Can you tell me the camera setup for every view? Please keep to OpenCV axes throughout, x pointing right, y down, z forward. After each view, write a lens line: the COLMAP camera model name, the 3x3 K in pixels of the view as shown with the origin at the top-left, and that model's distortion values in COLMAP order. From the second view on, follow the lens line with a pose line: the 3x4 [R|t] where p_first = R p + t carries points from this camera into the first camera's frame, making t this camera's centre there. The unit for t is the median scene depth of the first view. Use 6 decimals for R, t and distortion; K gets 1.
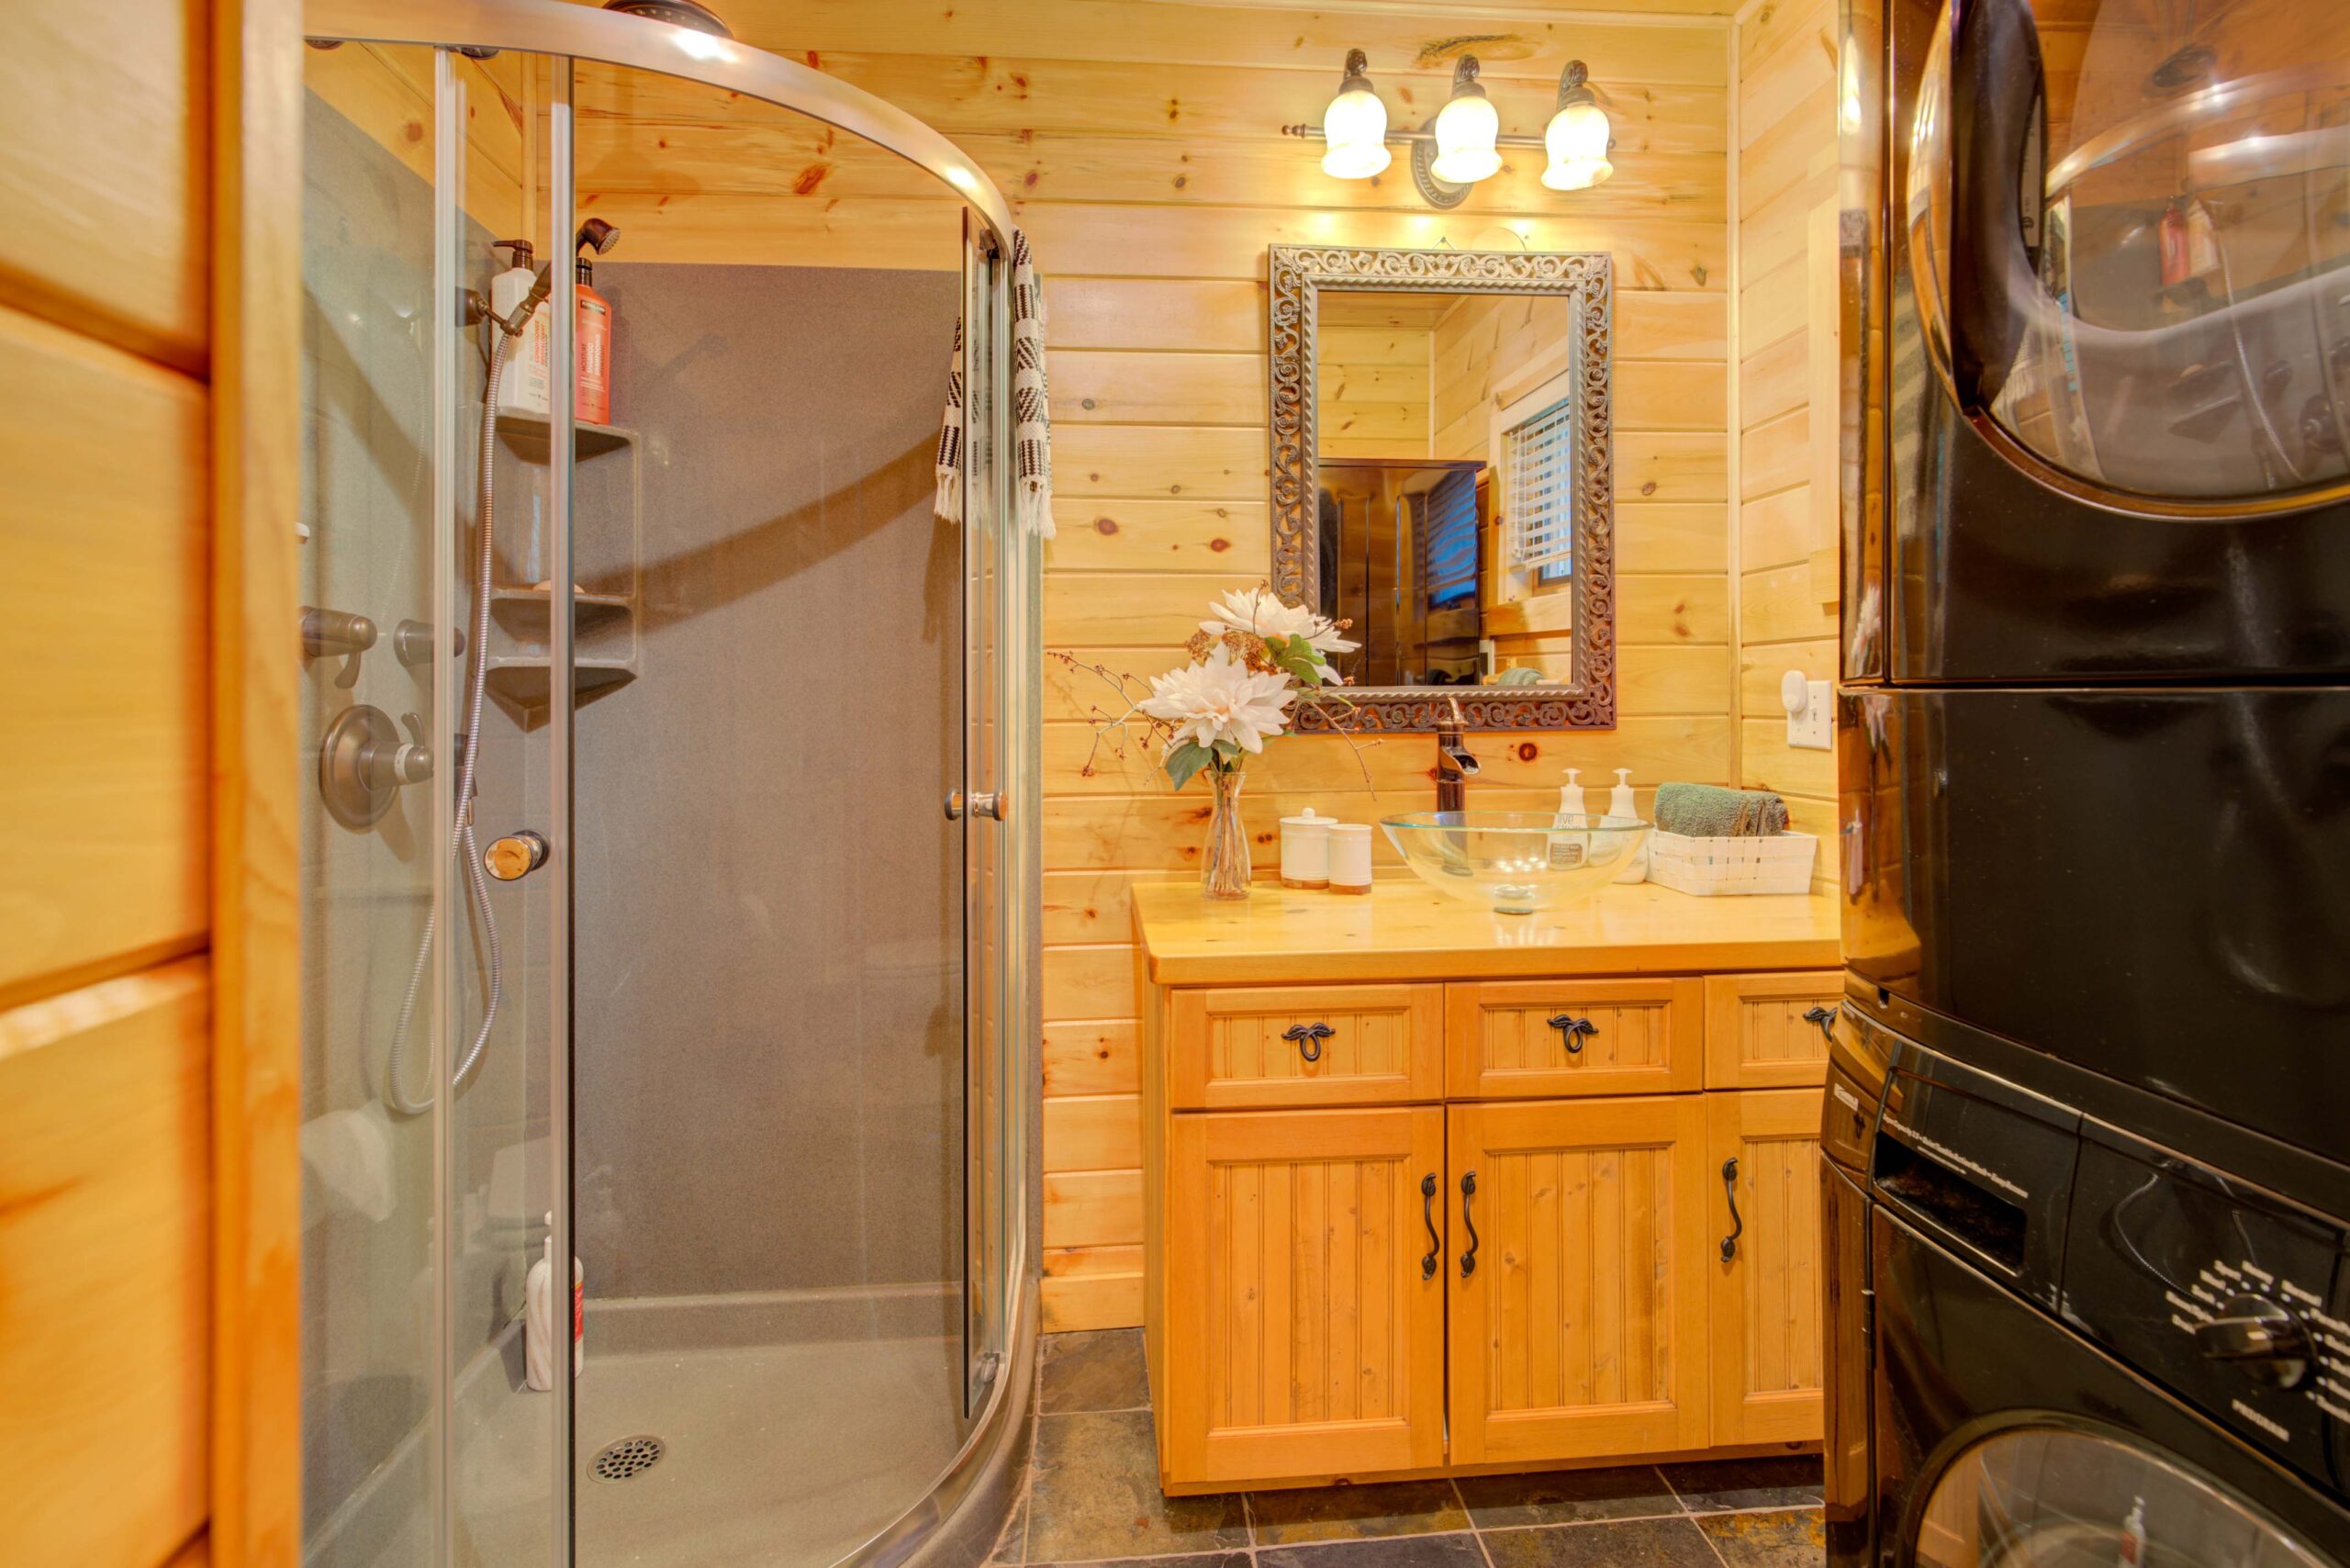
lens RADIAL K [[1140.0, 0, 1183.0], [0, 1140.0, 694.2], [0, 0, 1]] dist [0.000998, 0.000747]
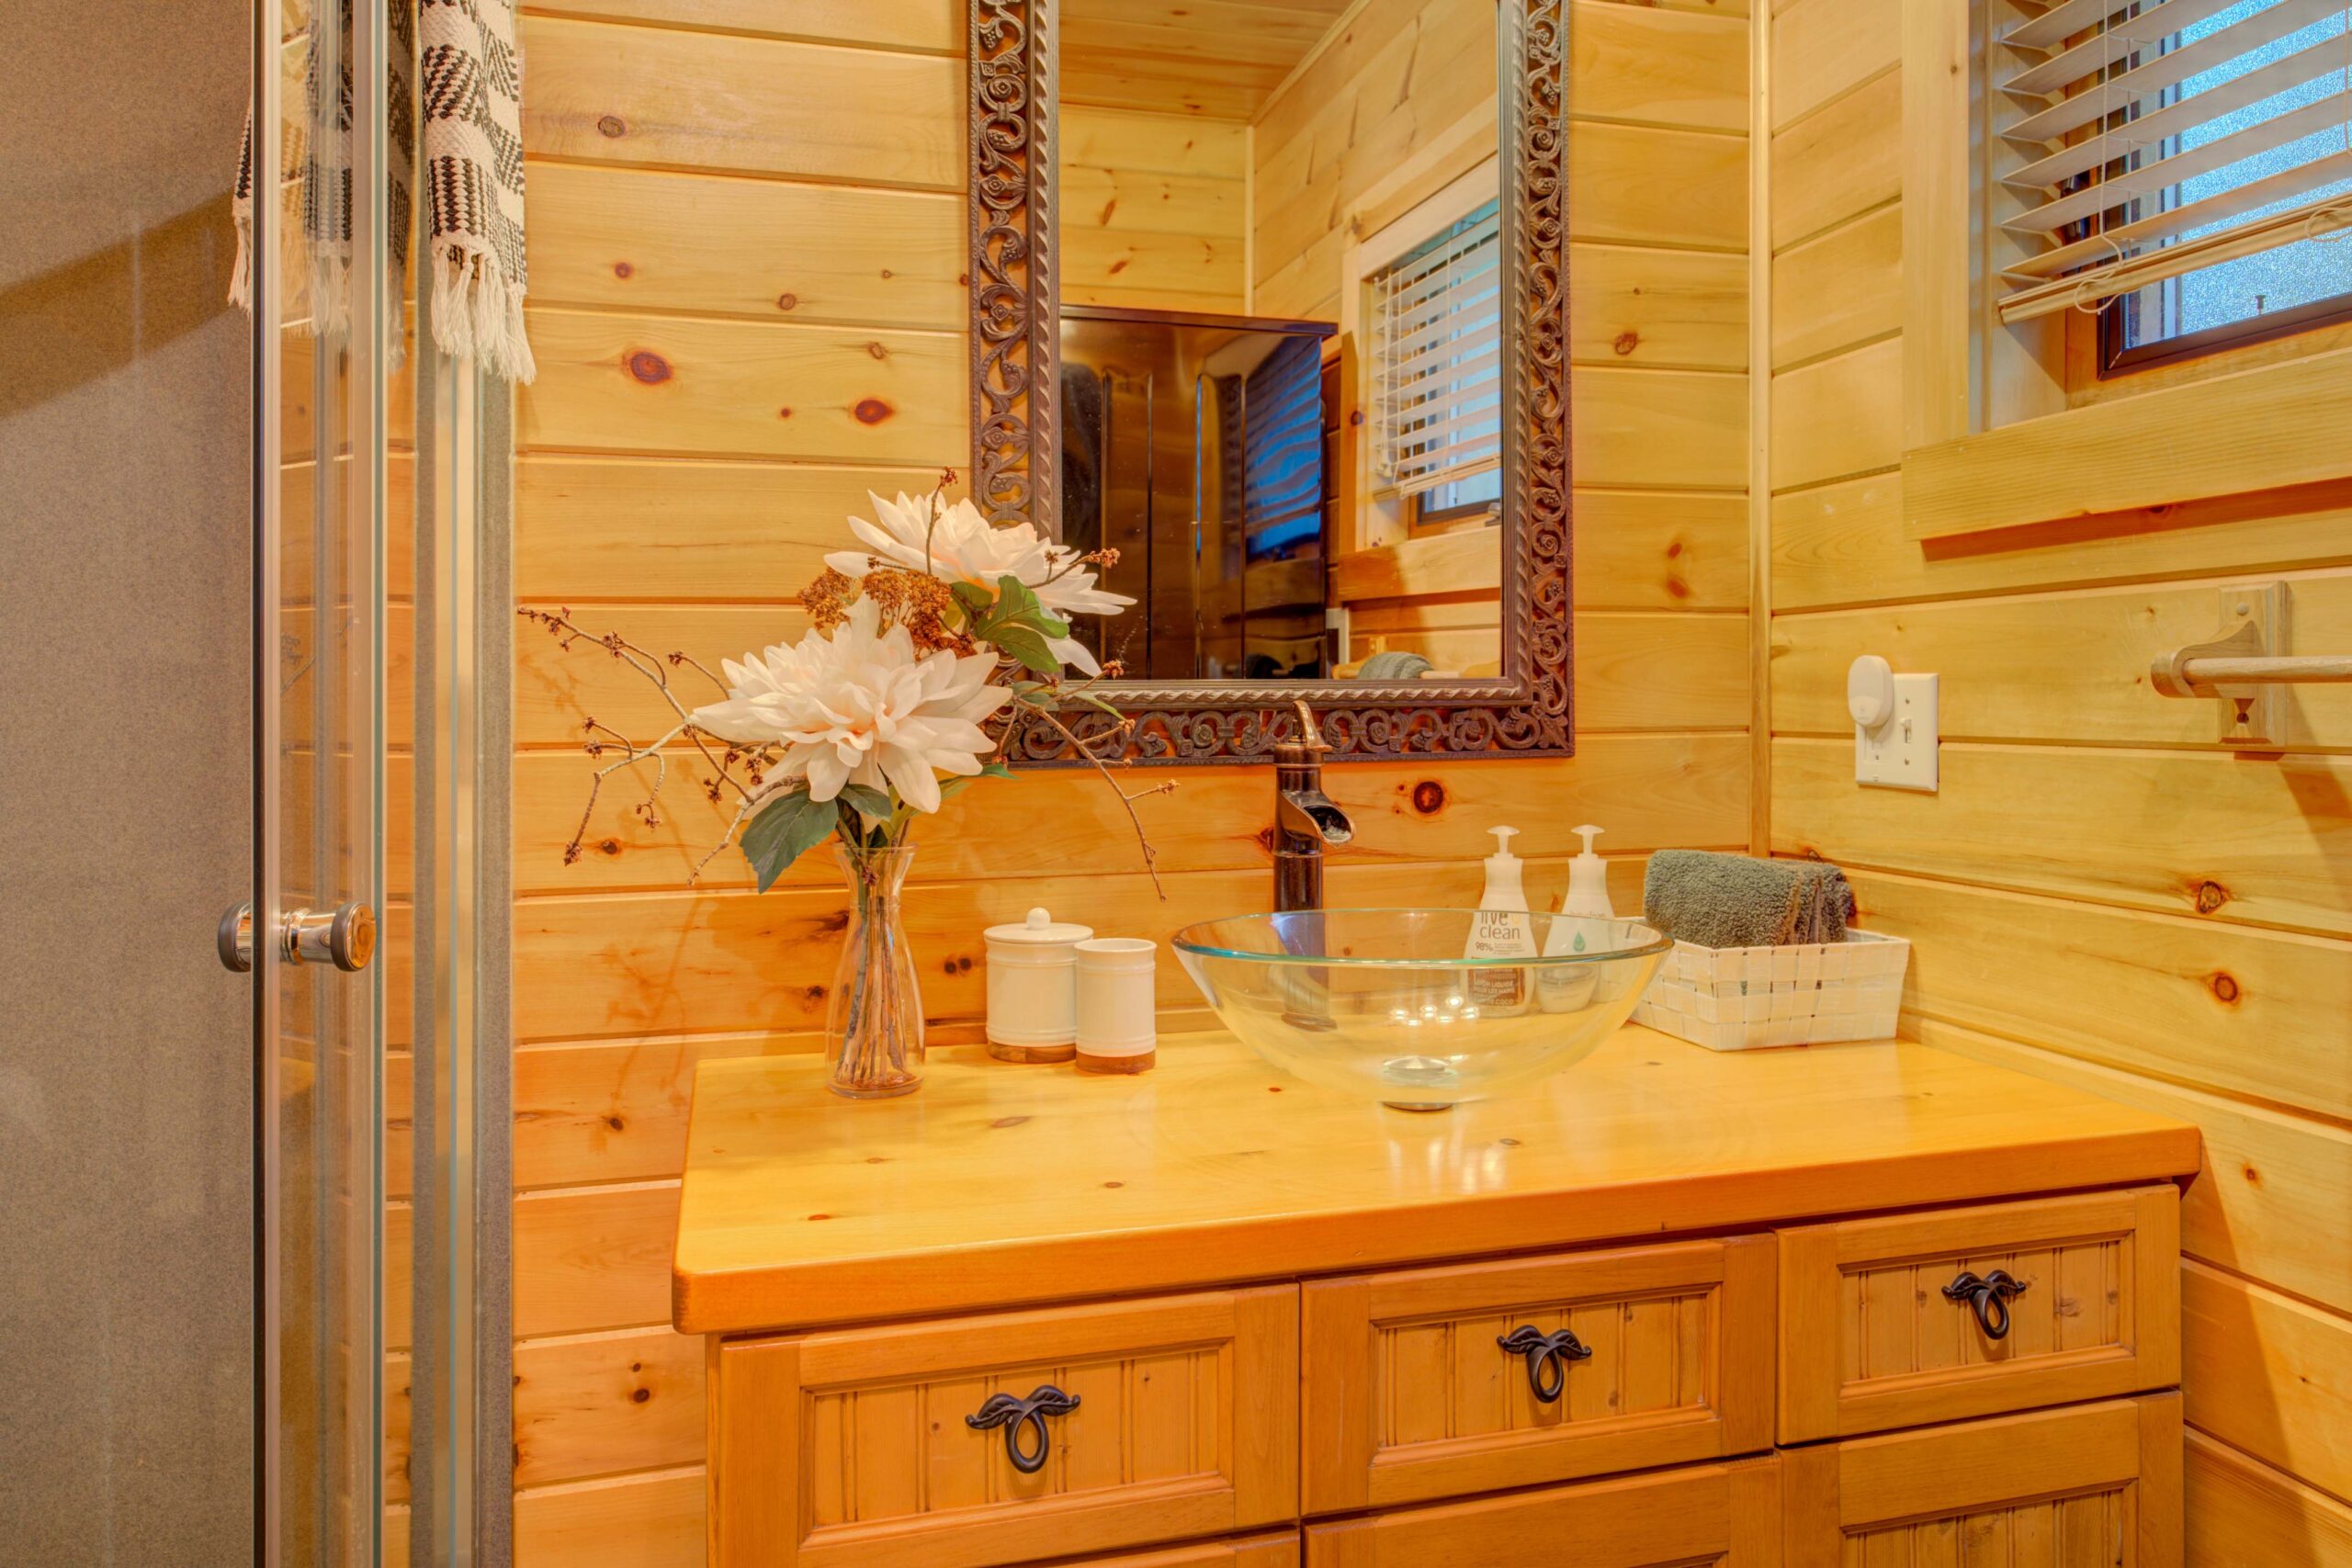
lens RADIAL K [[1580.5, 0, 1176.4], [0, 1580.5, 695.0], [0, 0, 1]] dist [-0.001224, -0.000330]
pose [[0.984411, 0.001991, 0.175873, 0.042719], [-0.002128, 0.999998, 0.000589, -0.000310], [-0.175872, -0.000954, 0.984413, 0.258930]]
